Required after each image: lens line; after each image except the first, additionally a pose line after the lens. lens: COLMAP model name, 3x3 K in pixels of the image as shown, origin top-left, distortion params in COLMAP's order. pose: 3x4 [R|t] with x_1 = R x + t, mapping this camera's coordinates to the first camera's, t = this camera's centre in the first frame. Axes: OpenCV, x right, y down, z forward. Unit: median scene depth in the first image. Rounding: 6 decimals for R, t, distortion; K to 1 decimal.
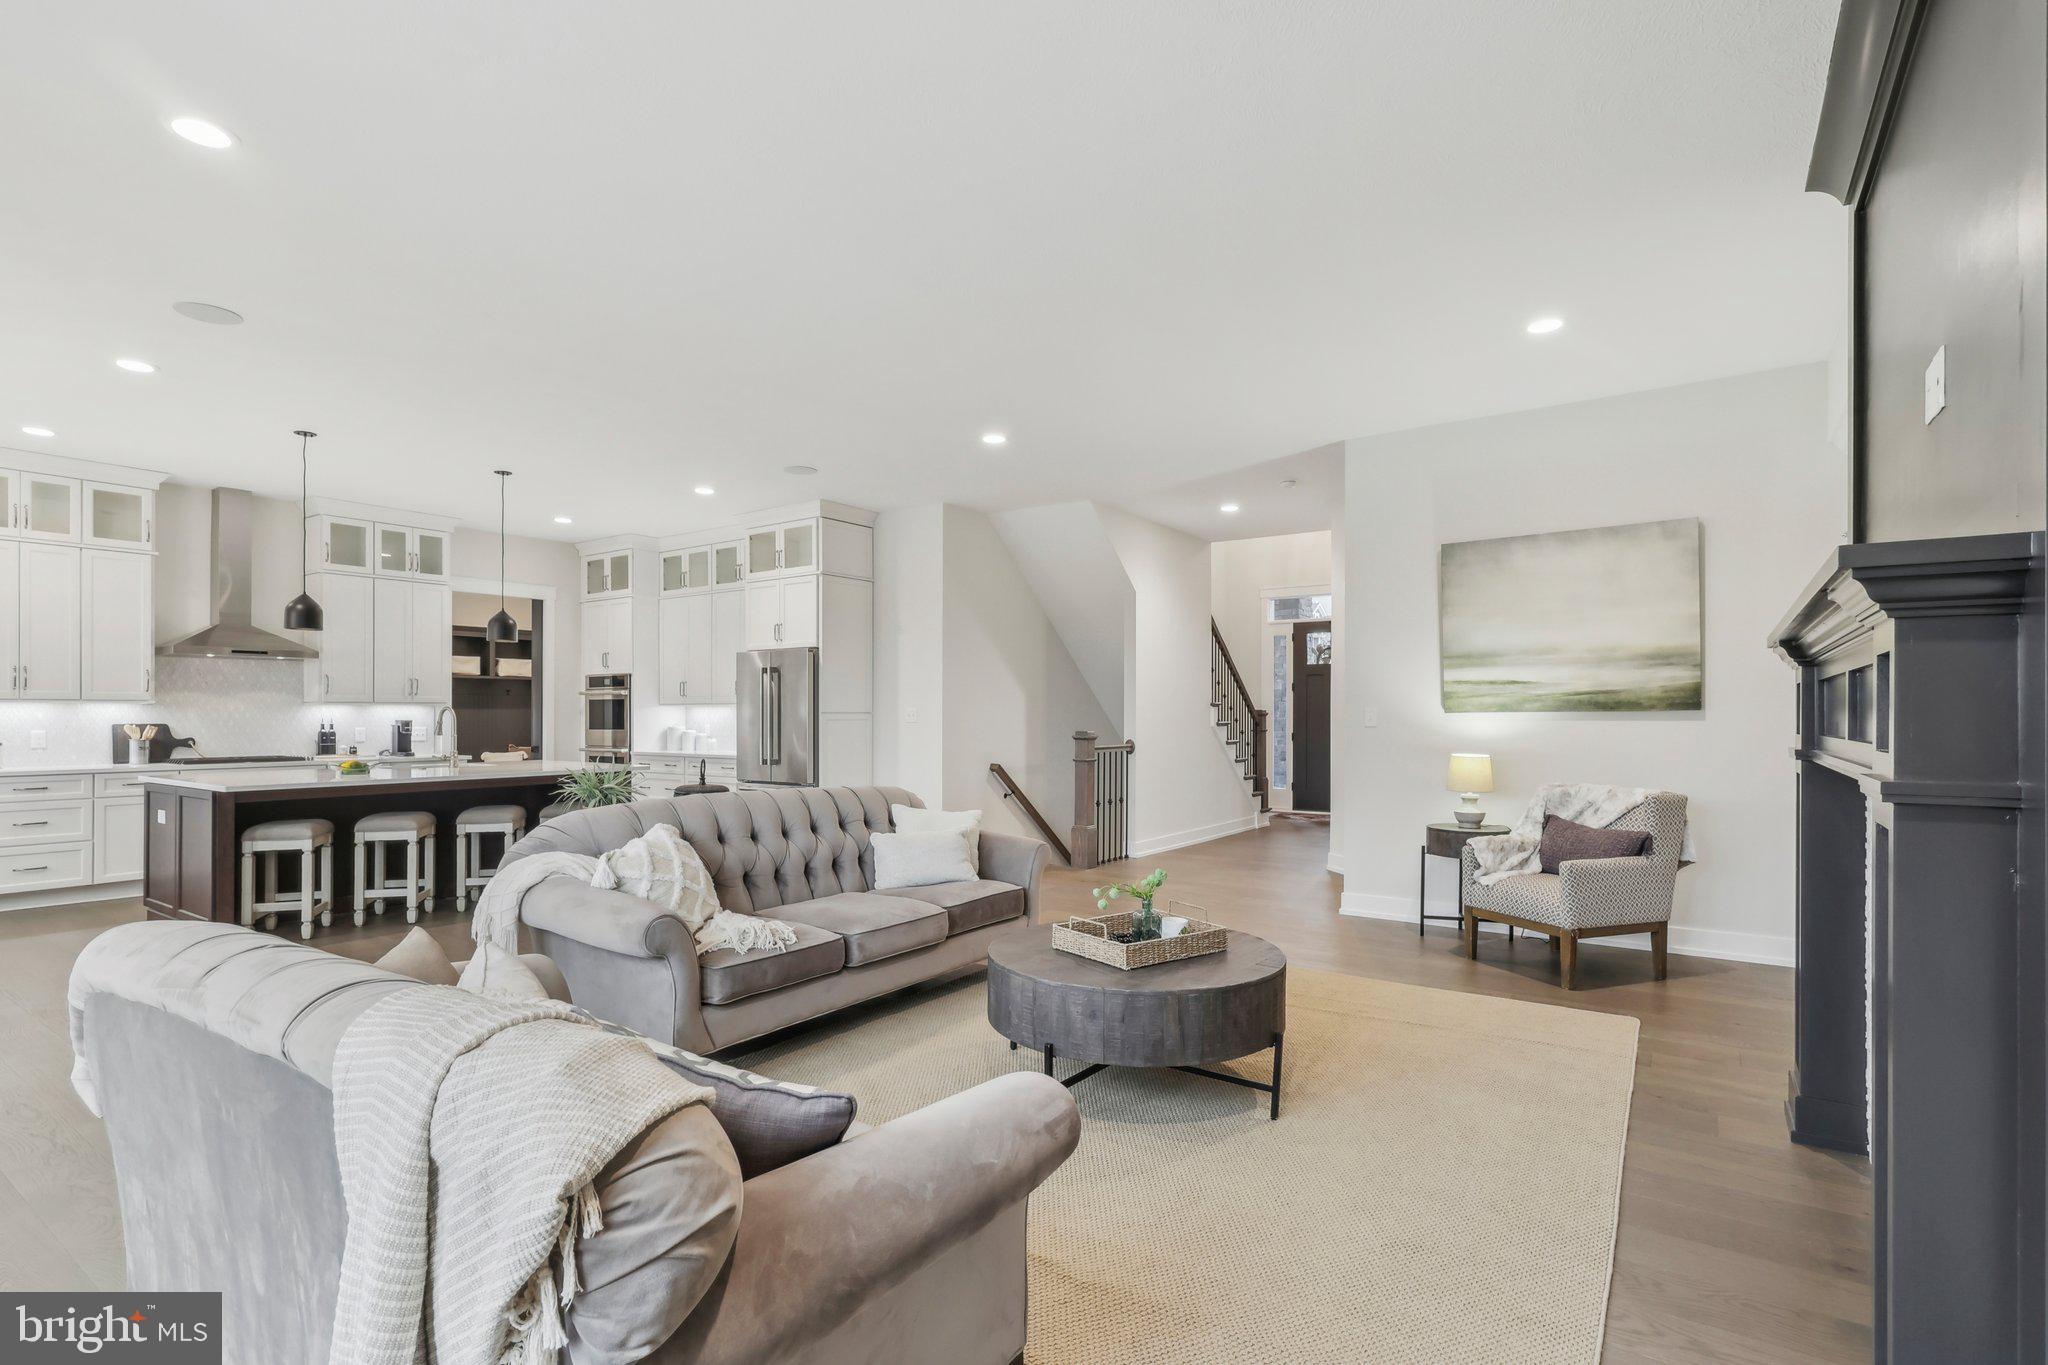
lens RADIAL K [[975.9, 0, 1020.7], [0, 975.9, 712.7], [0, 0, 1]] dist [-0.000584, -0.000109]
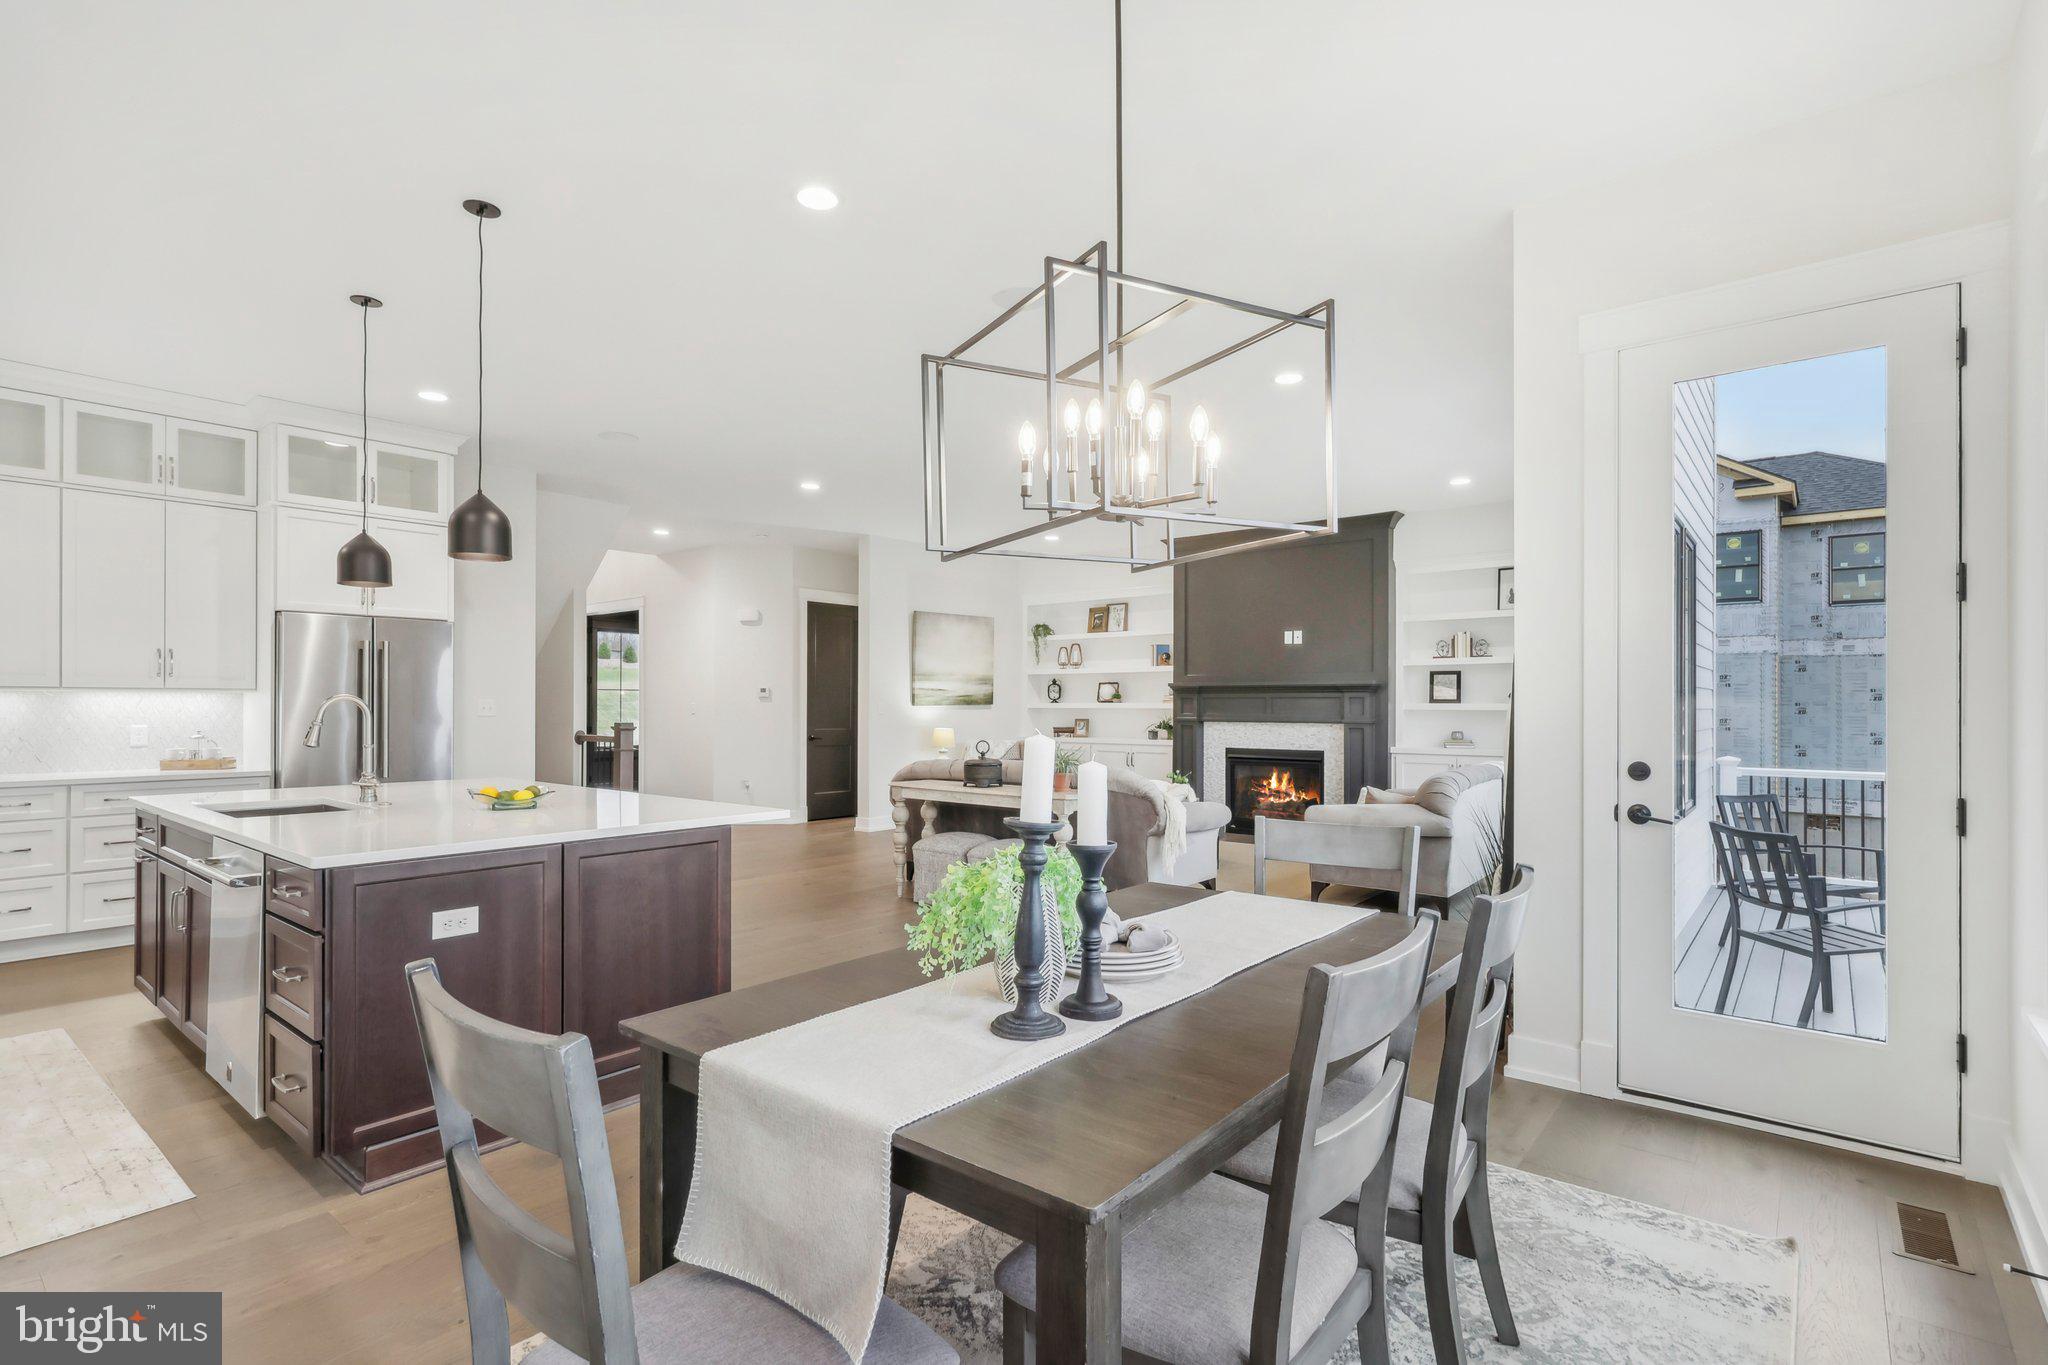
lens RADIAL K [[975.9, 0, 1020.7], [0, 975.9, 712.7], [0, 0, 1]] dist [-0.000584, -0.000109]
pose [[0.076916, -0.007406, 0.997010, -1.415345], [-0.003078, 0.999966, 0.007666, -0.002018], [-0.997033, -0.003659, 0.076891, 0.721312]]
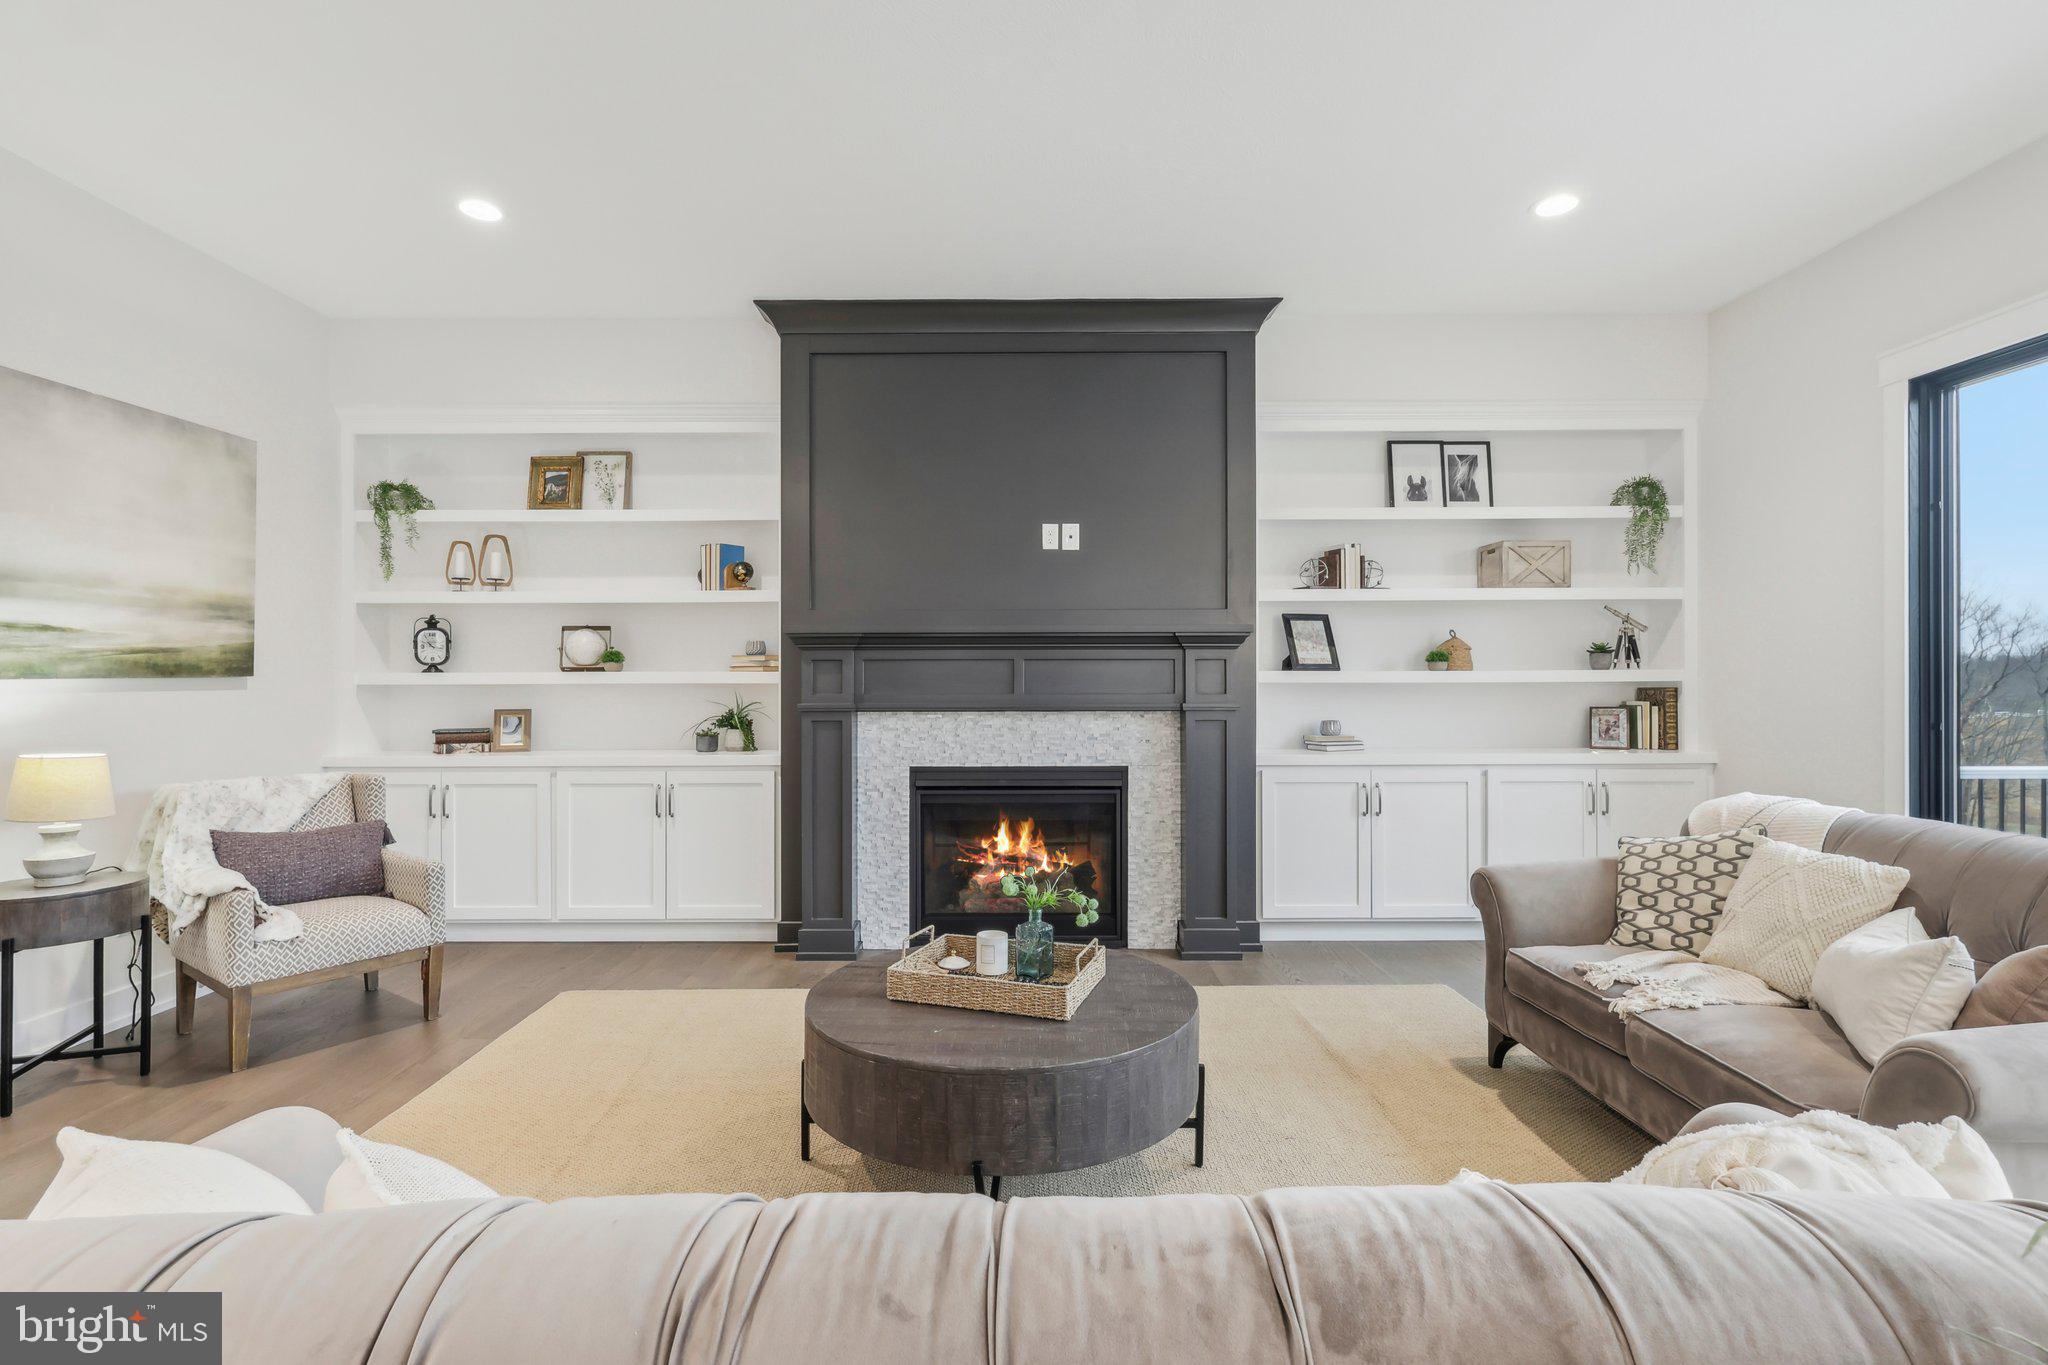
lens RADIAL K [[966.6, 0, 1015.6], [0, 966.6, 677.7], [0, 0, 1]] dist [-0.002008, -0.000067]
pose [[-0.575995, 0.003276, 0.817447, -0.312774], [0.001149, 0.999994, -0.003199, 0.001272], [-0.817452, -0.000903, -0.575995, 0.887489]]
